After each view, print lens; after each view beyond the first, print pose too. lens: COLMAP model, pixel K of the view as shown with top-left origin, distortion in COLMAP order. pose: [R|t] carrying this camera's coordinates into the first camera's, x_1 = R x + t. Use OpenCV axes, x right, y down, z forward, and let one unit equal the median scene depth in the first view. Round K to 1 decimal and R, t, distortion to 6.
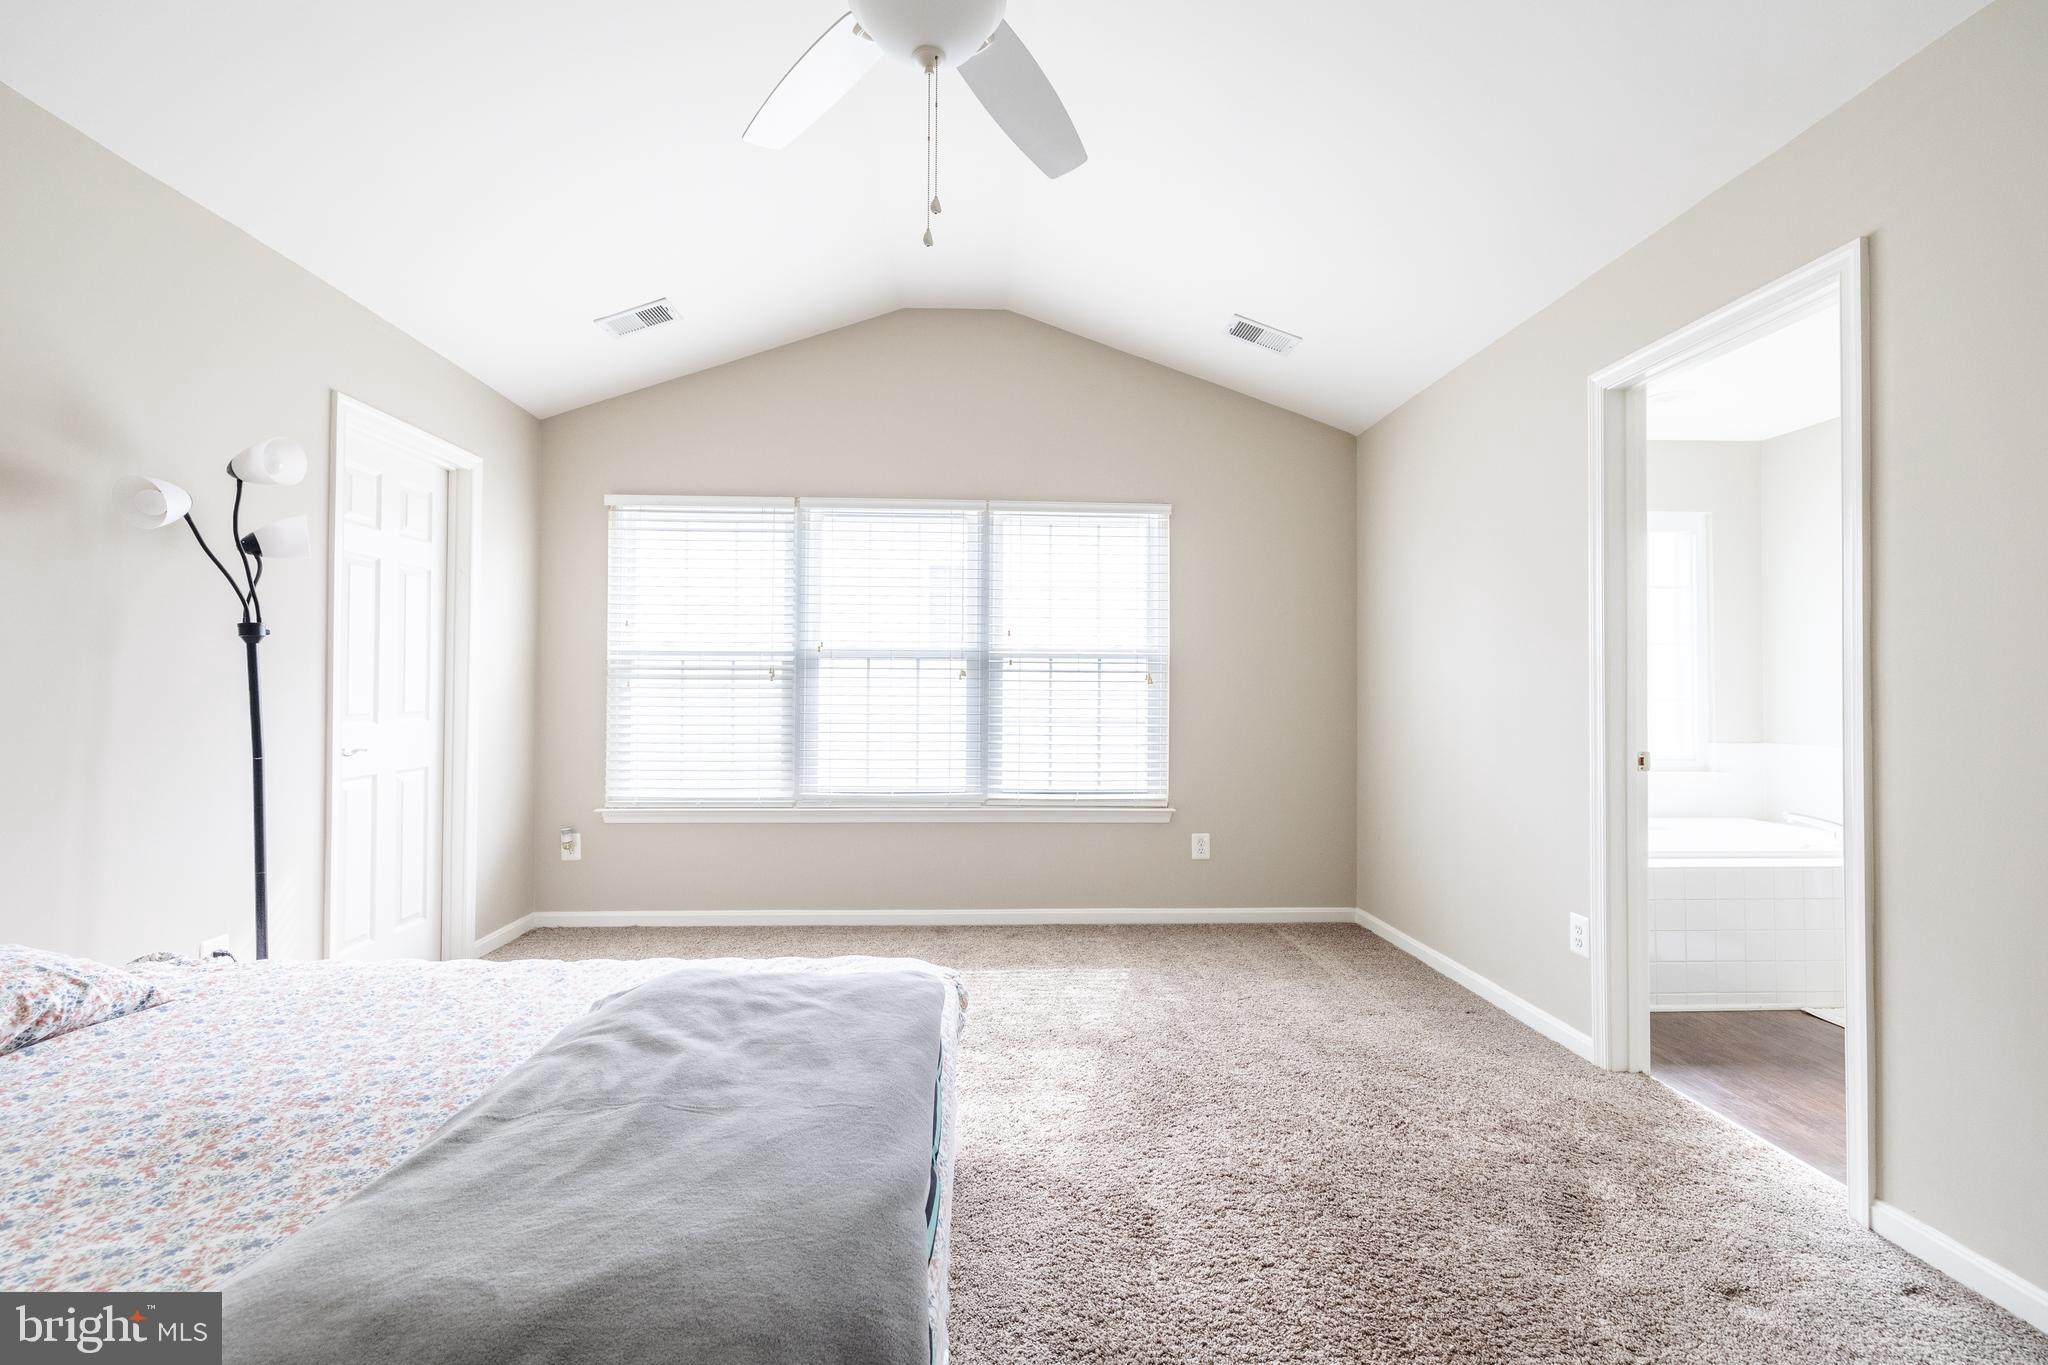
lens RADIAL K [[880.9, 0, 1022.7], [0, 880.9, 675.0], [0, 0, 1]] dist [-0.000244, 0.000318]
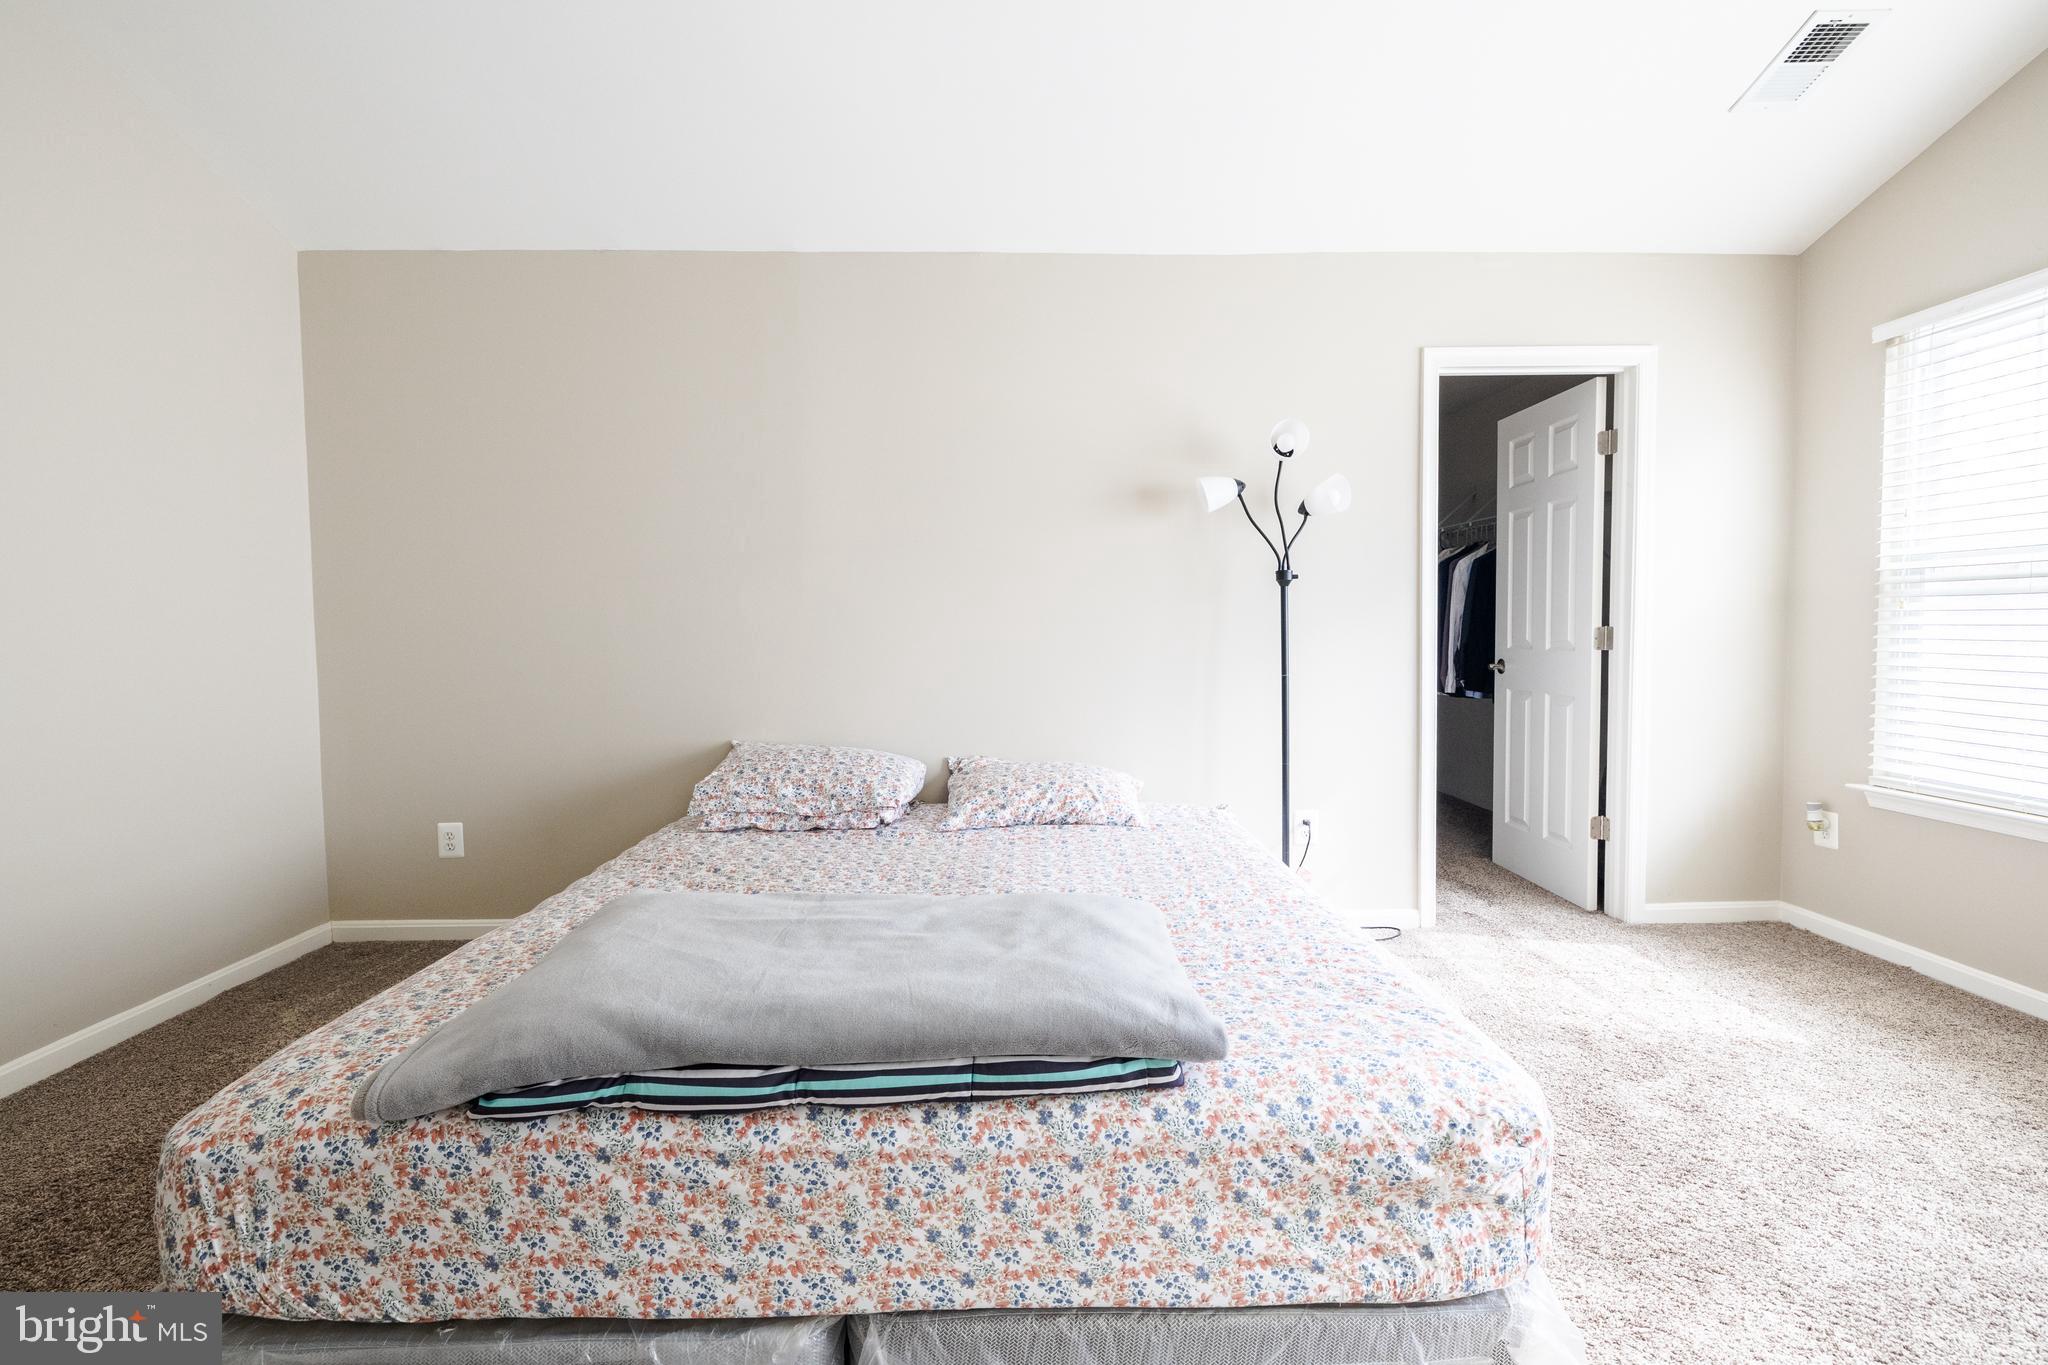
lens RADIAL K [[885.4, 0, 1022.2], [0, 885.4, 671.6], [0, 0, 1]] dist [-0.002241, -0.000006]
pose [[-0.020922, 0.044569, -0.998787, 0.231077], [0.028840, 0.998617, 0.043957, 0.011355], [0.999365, -0.027886, -0.022178, 0.344734]]
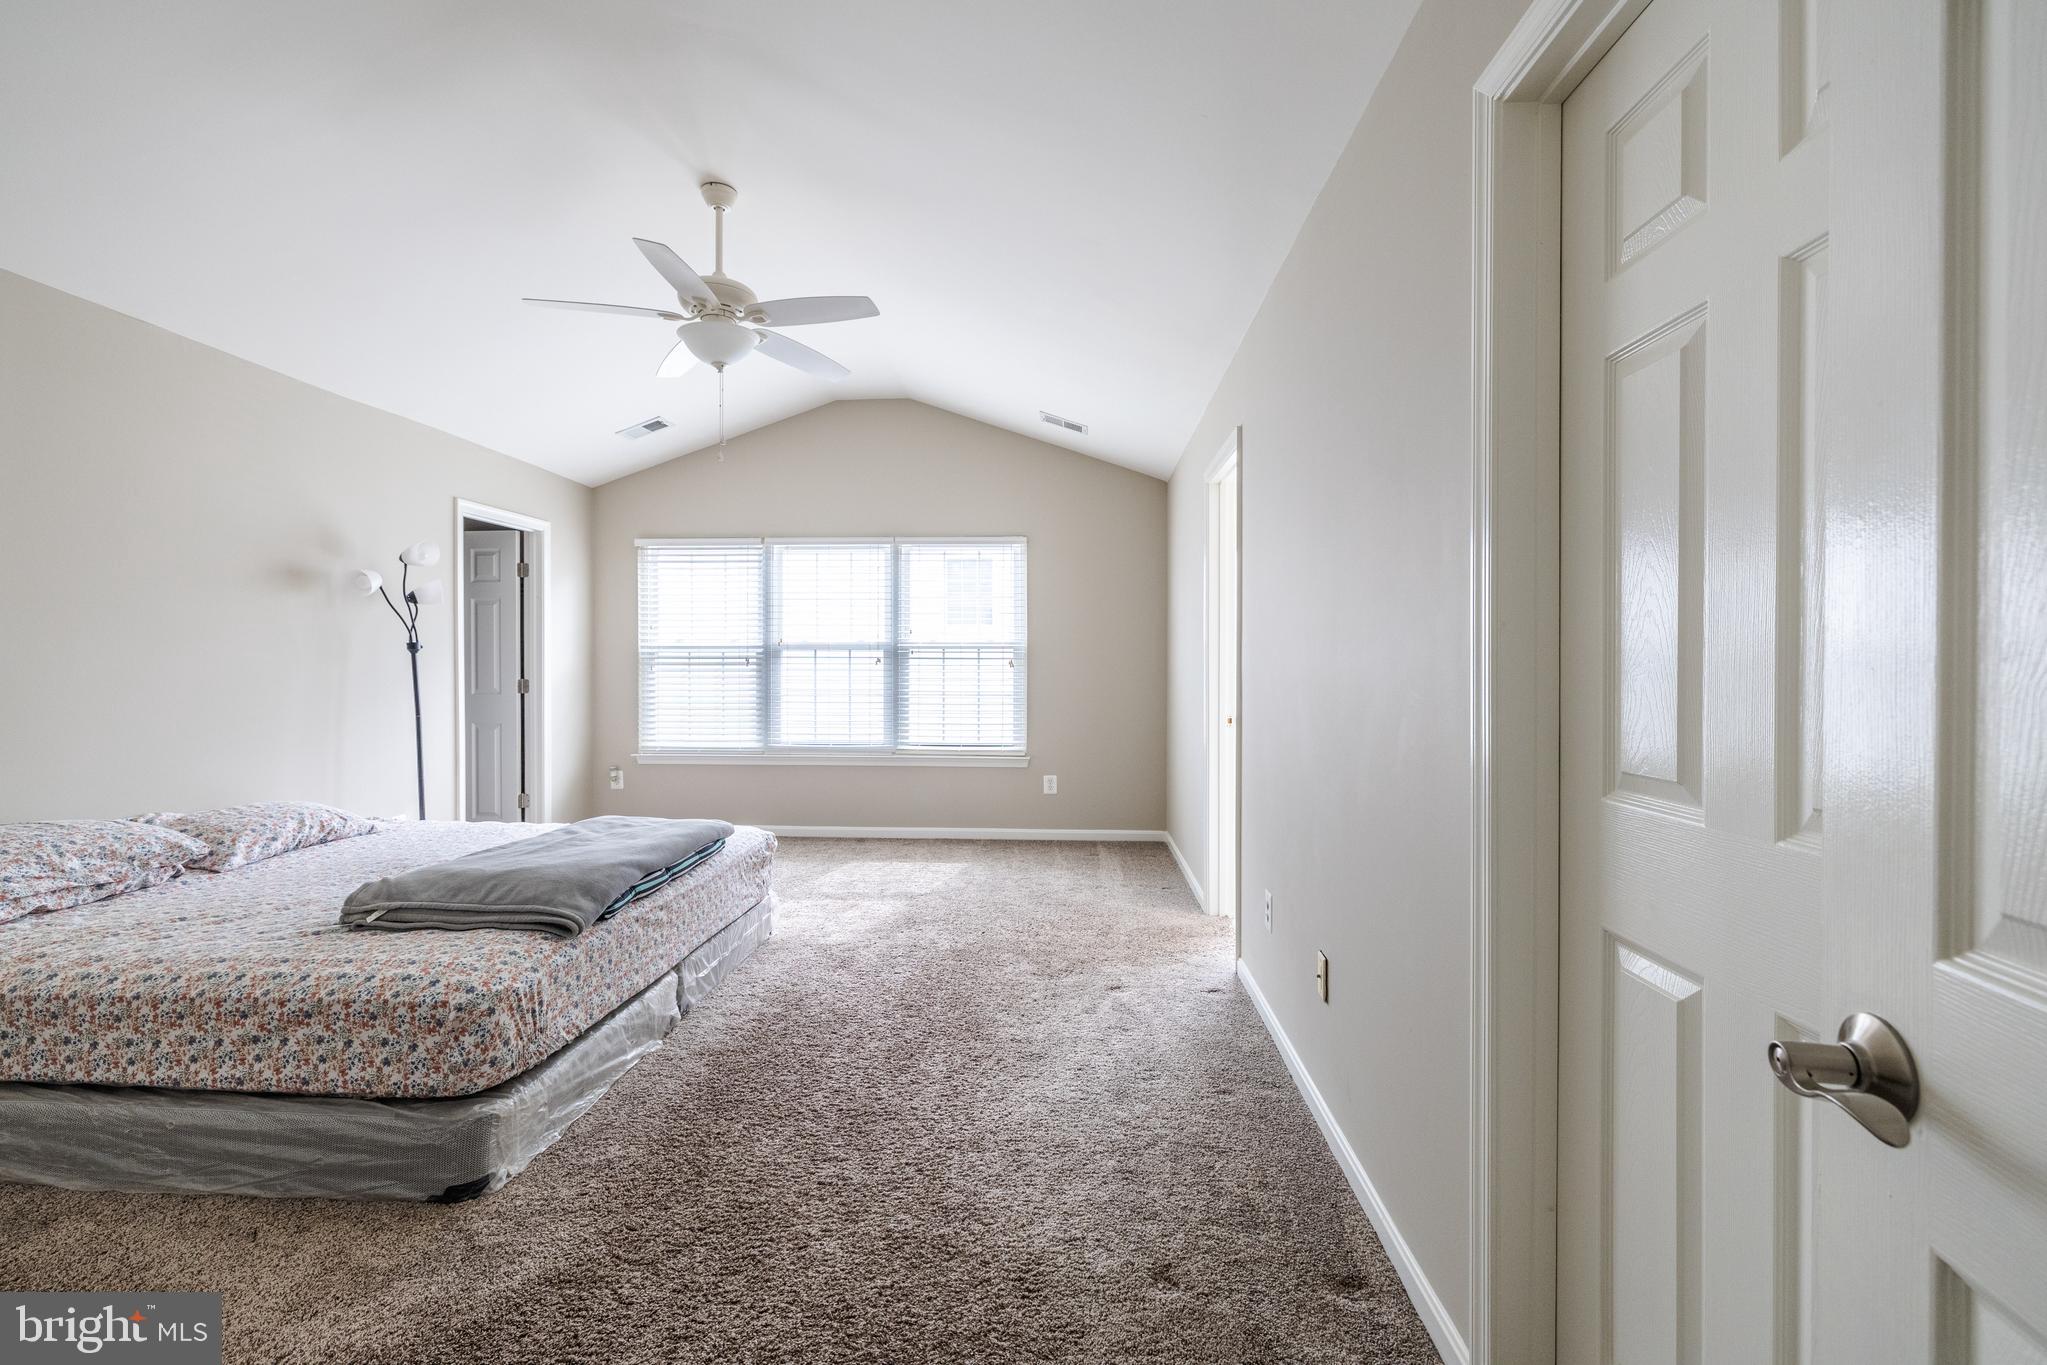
lens RADIAL K [[856.1, 0, 1020.7], [0, 856.1, 666.1], [0, 0, 1]] dist [-0.001267, -0.000075]
pose [[0.994782, -0.003813, -0.101953, 0.299859], [0.006146, 0.999726, 0.022579, -0.022366], [0.101839, -0.023088, 0.994533, -0.342337]]
